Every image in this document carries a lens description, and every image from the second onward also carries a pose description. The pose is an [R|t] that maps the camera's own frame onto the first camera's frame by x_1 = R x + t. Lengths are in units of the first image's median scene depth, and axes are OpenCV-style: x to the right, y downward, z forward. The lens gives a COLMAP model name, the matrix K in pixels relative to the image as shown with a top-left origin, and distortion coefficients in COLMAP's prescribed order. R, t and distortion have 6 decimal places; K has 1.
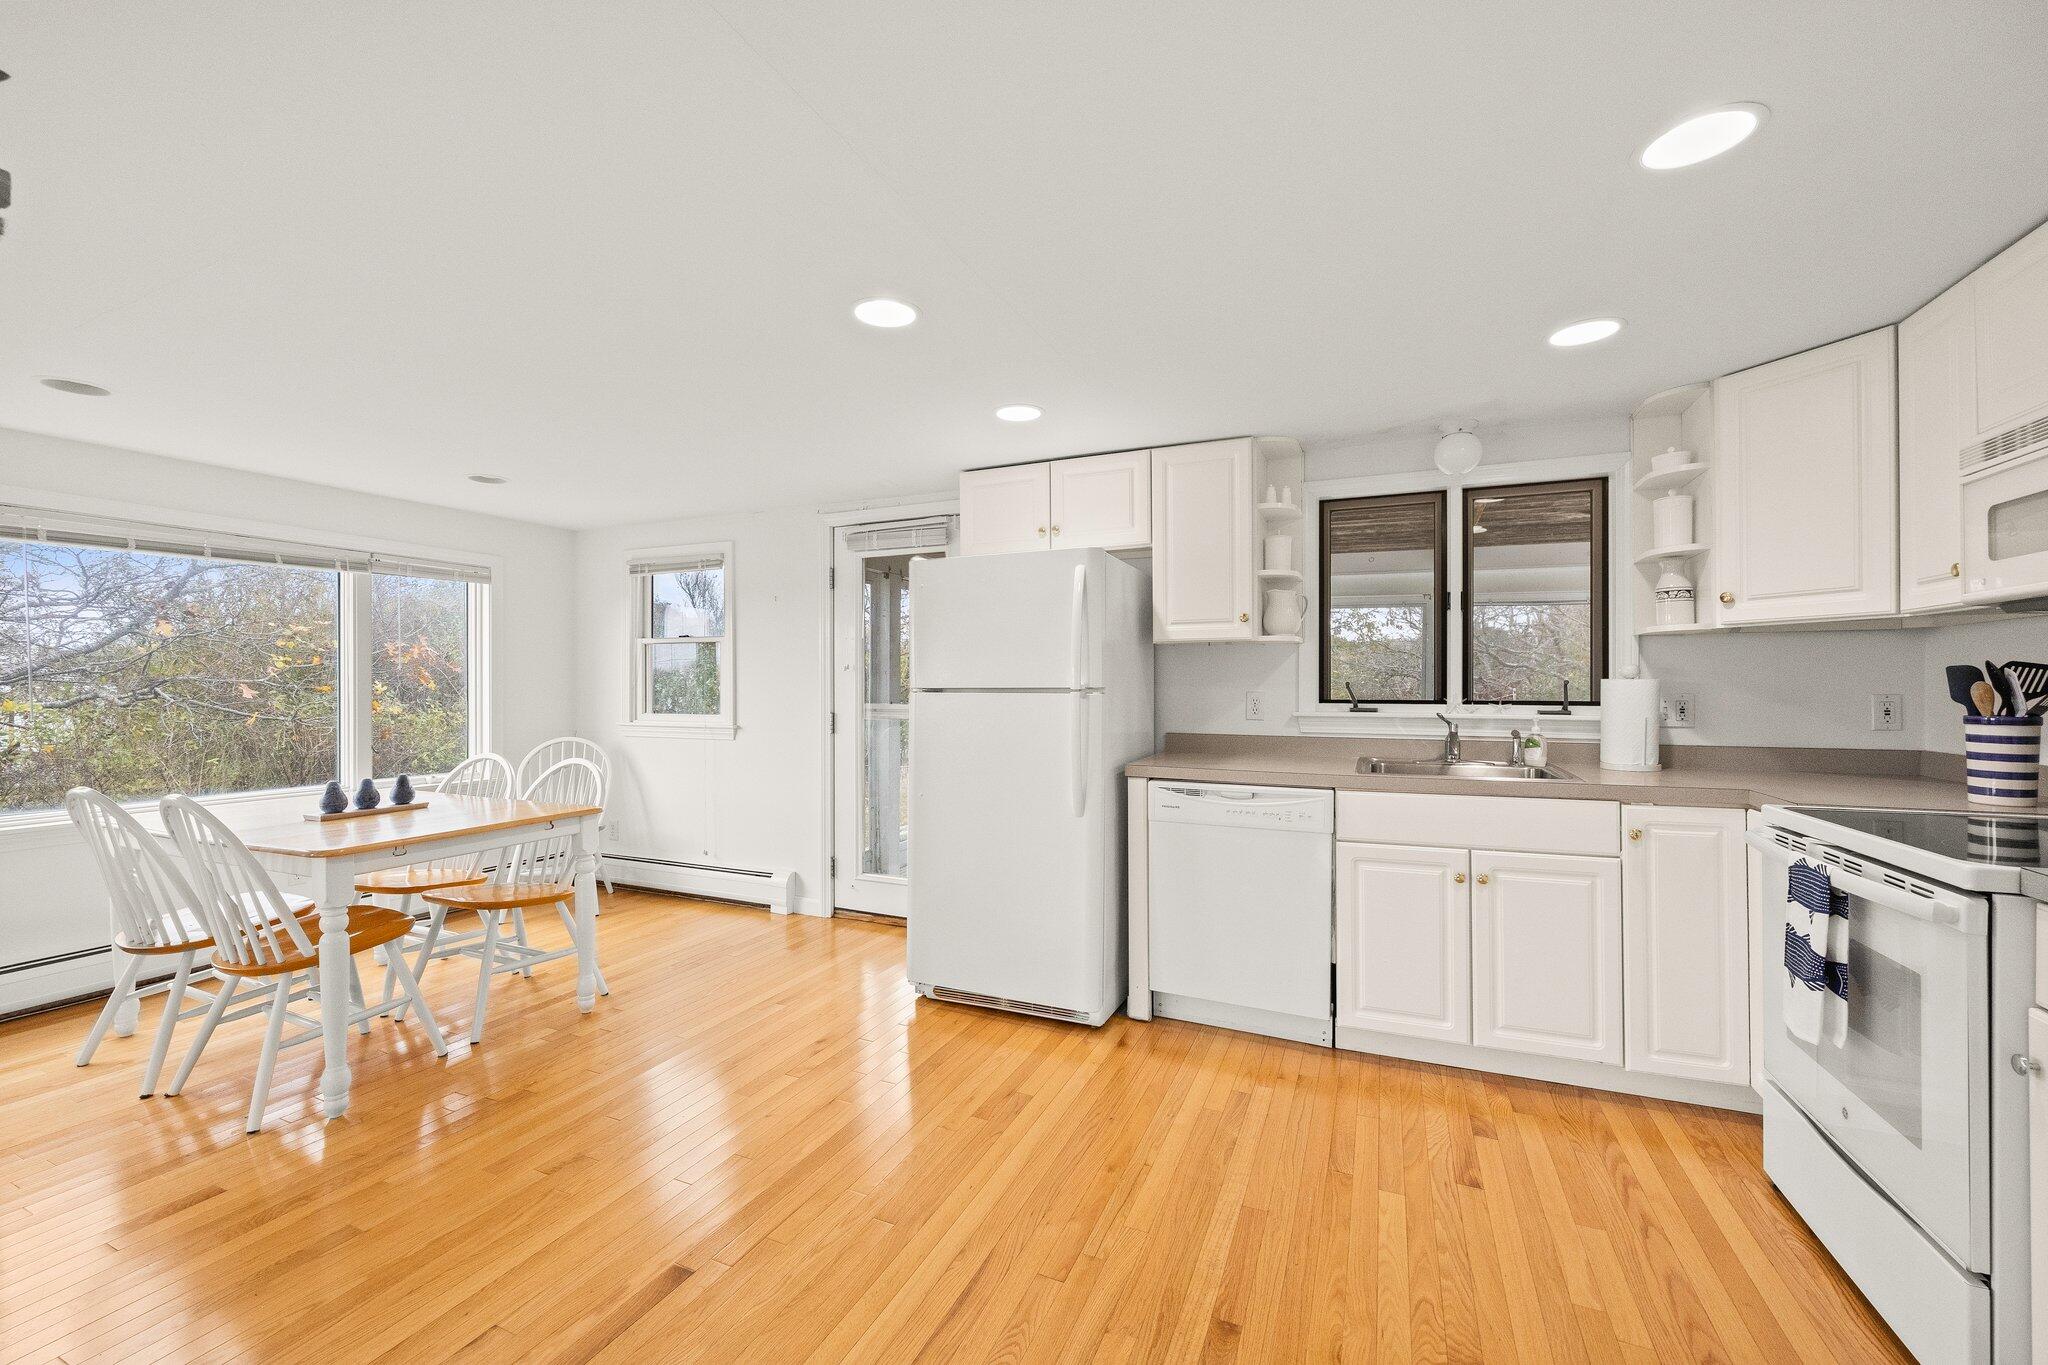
lens RADIAL K [[824.8, 0, 1006.7], [0, 824.8, 687.0], [0, 0, 1]] dist [-0.005785, 0.001069]
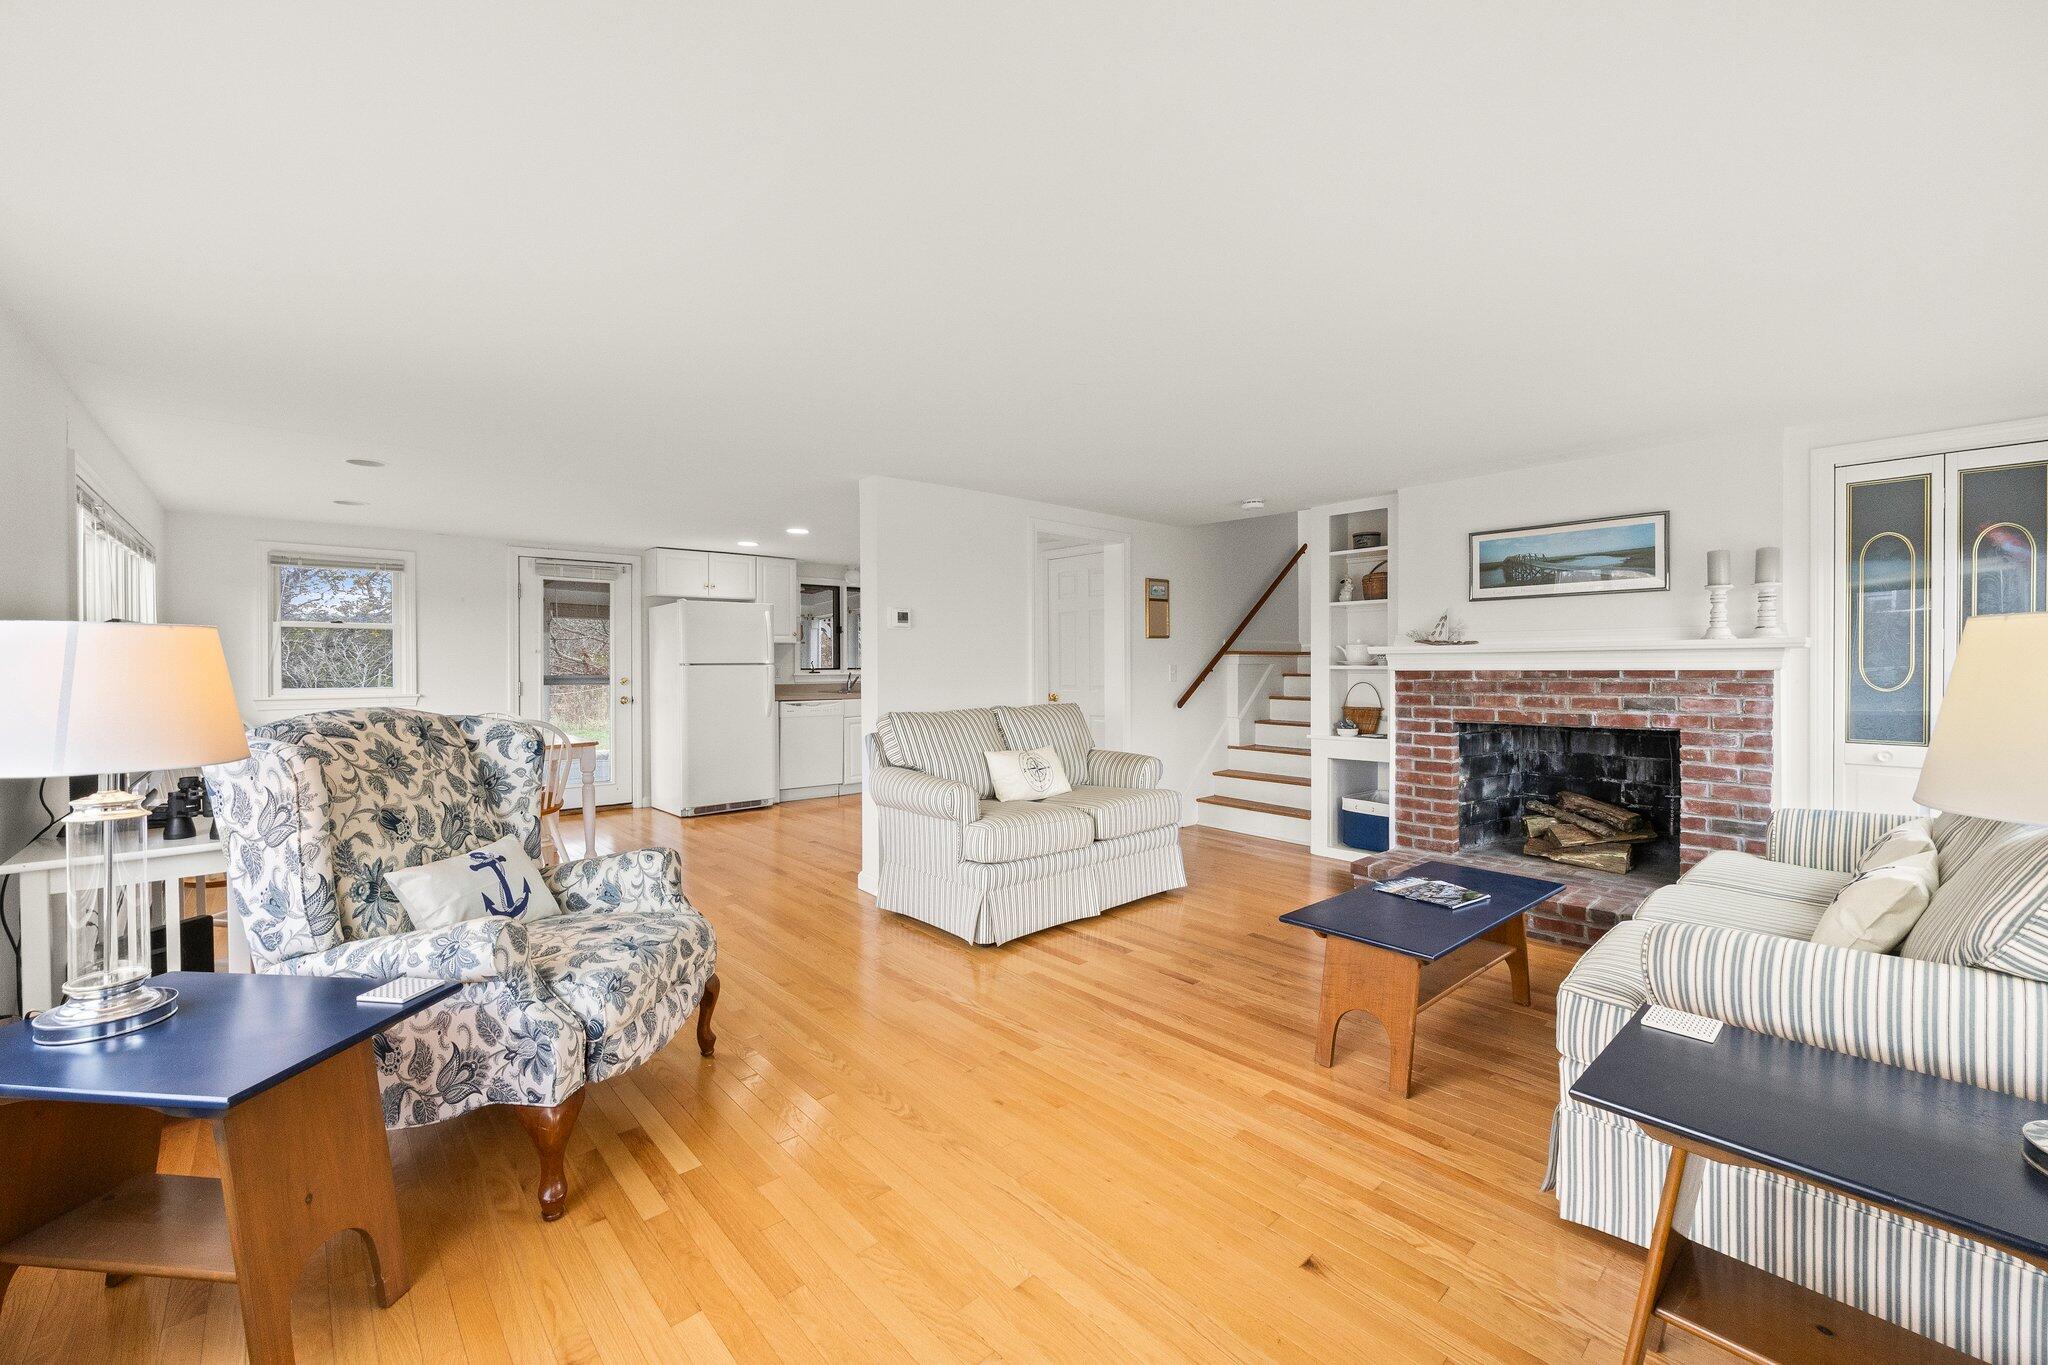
lens RADIAL K [[824.8, 0, 1015.3], [0, 824.8, 666.7], [0, 0, 1]] dist [-0.005785, 0.001069]
pose [[0.402012, -0.004641, 0.915623, -1.839628], [0.006436, 0.999977, 0.002242, 0.009887], [-0.915612, 0.004992, 0.402032, -0.634564]]
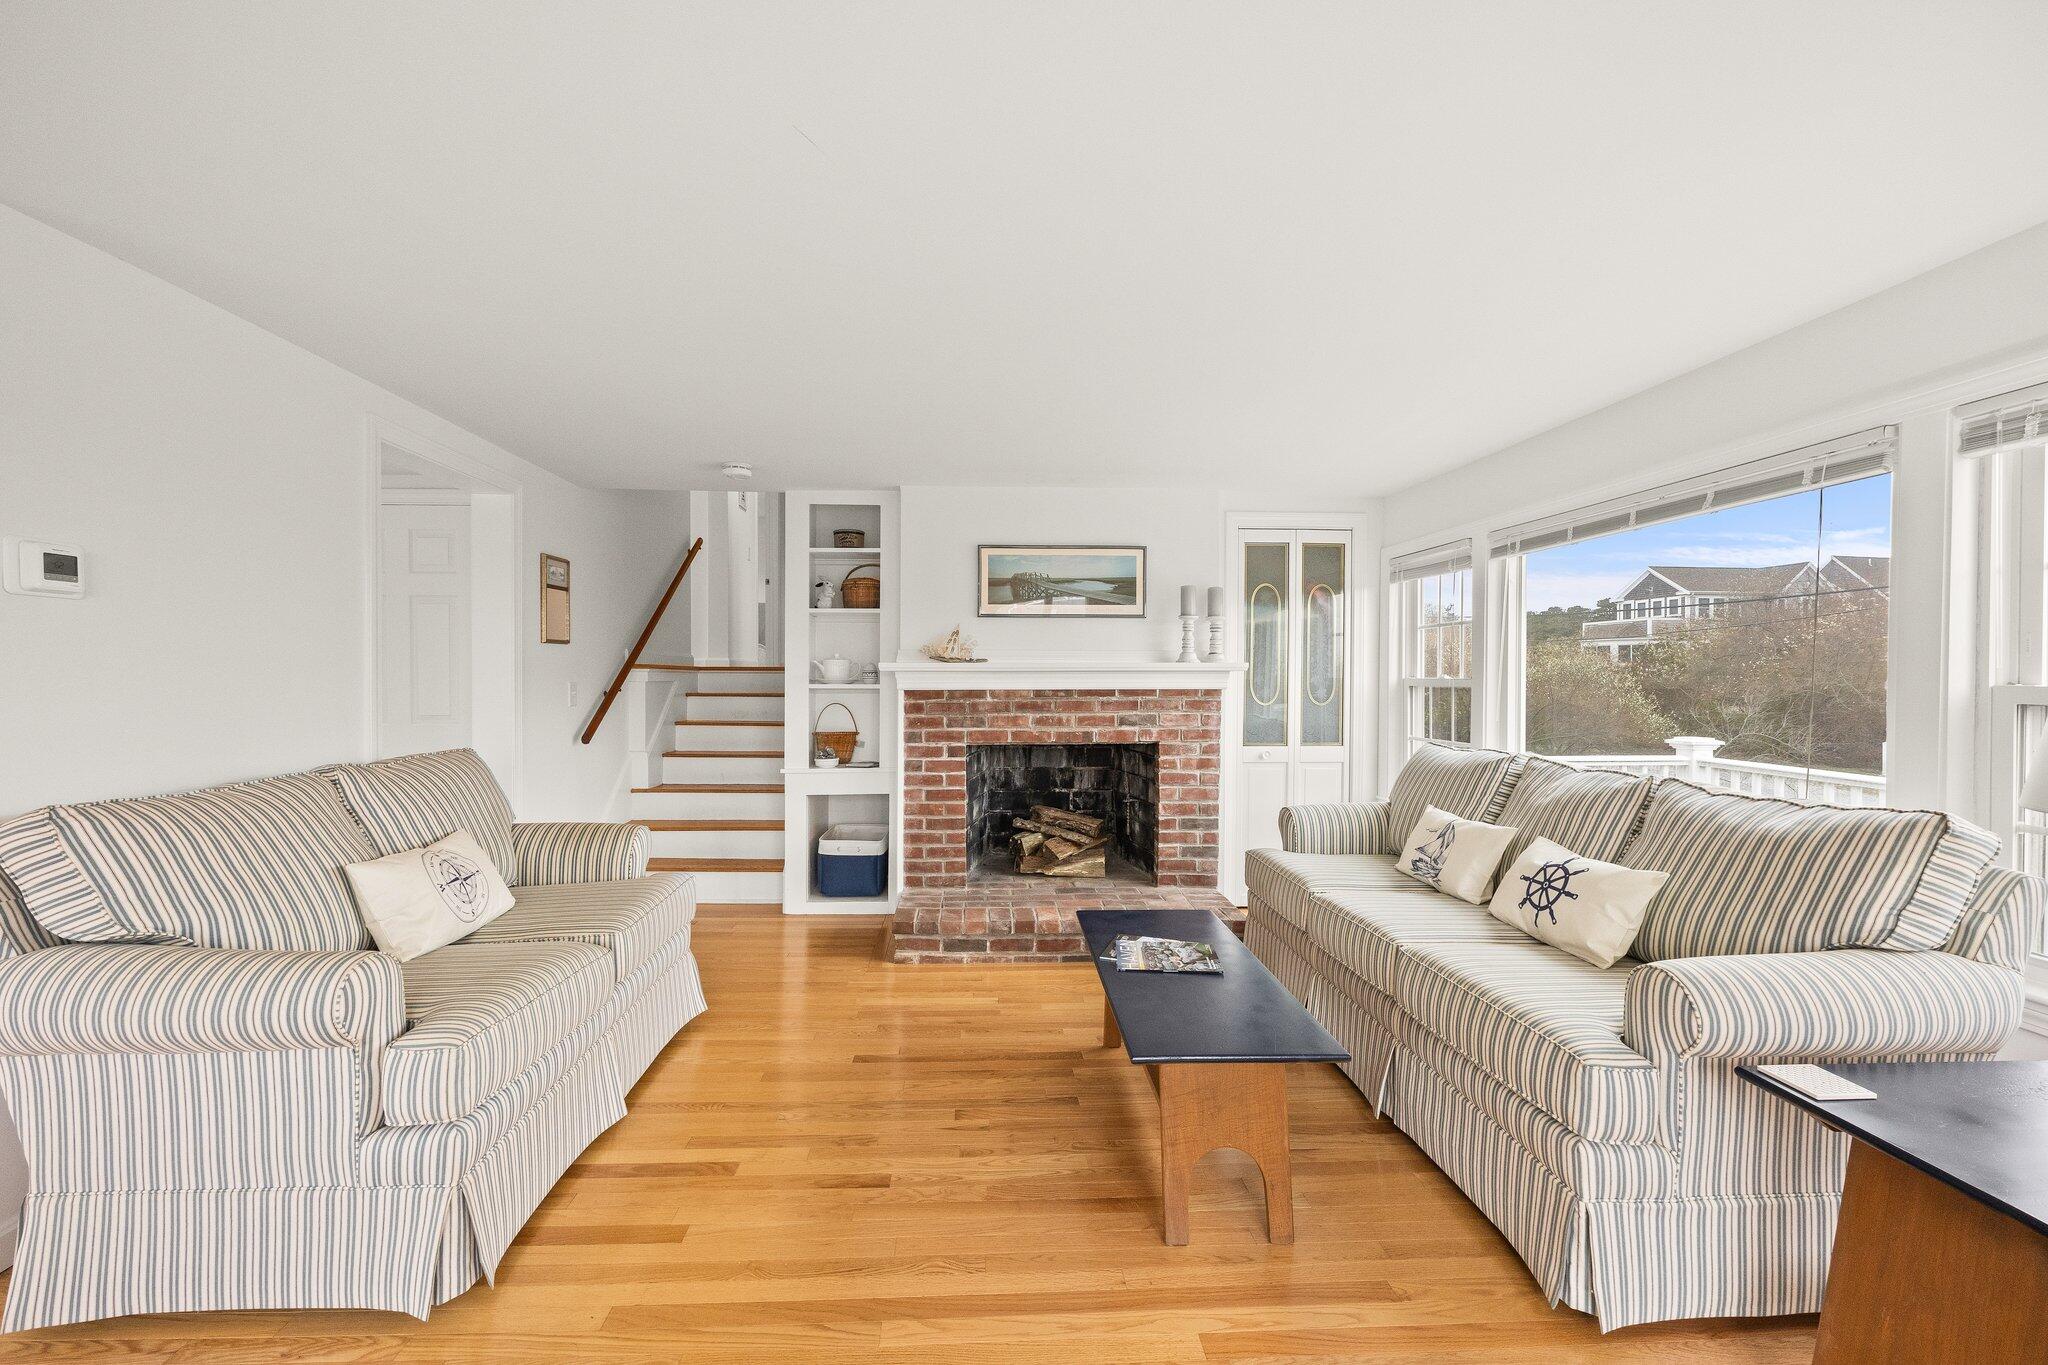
lens RADIAL K [[824.8, 0, 1053.6], [0, 824.8, 688.5], [0, 0, 1]] dist [-0.005785, 0.001069]
pose [[-0.459276, -0.010705, 0.888229, -1.448552], [0.000669, 0.999923, 0.012397, 0.005511], [-0.888293, 0.006288, -0.459233, -0.240537]]
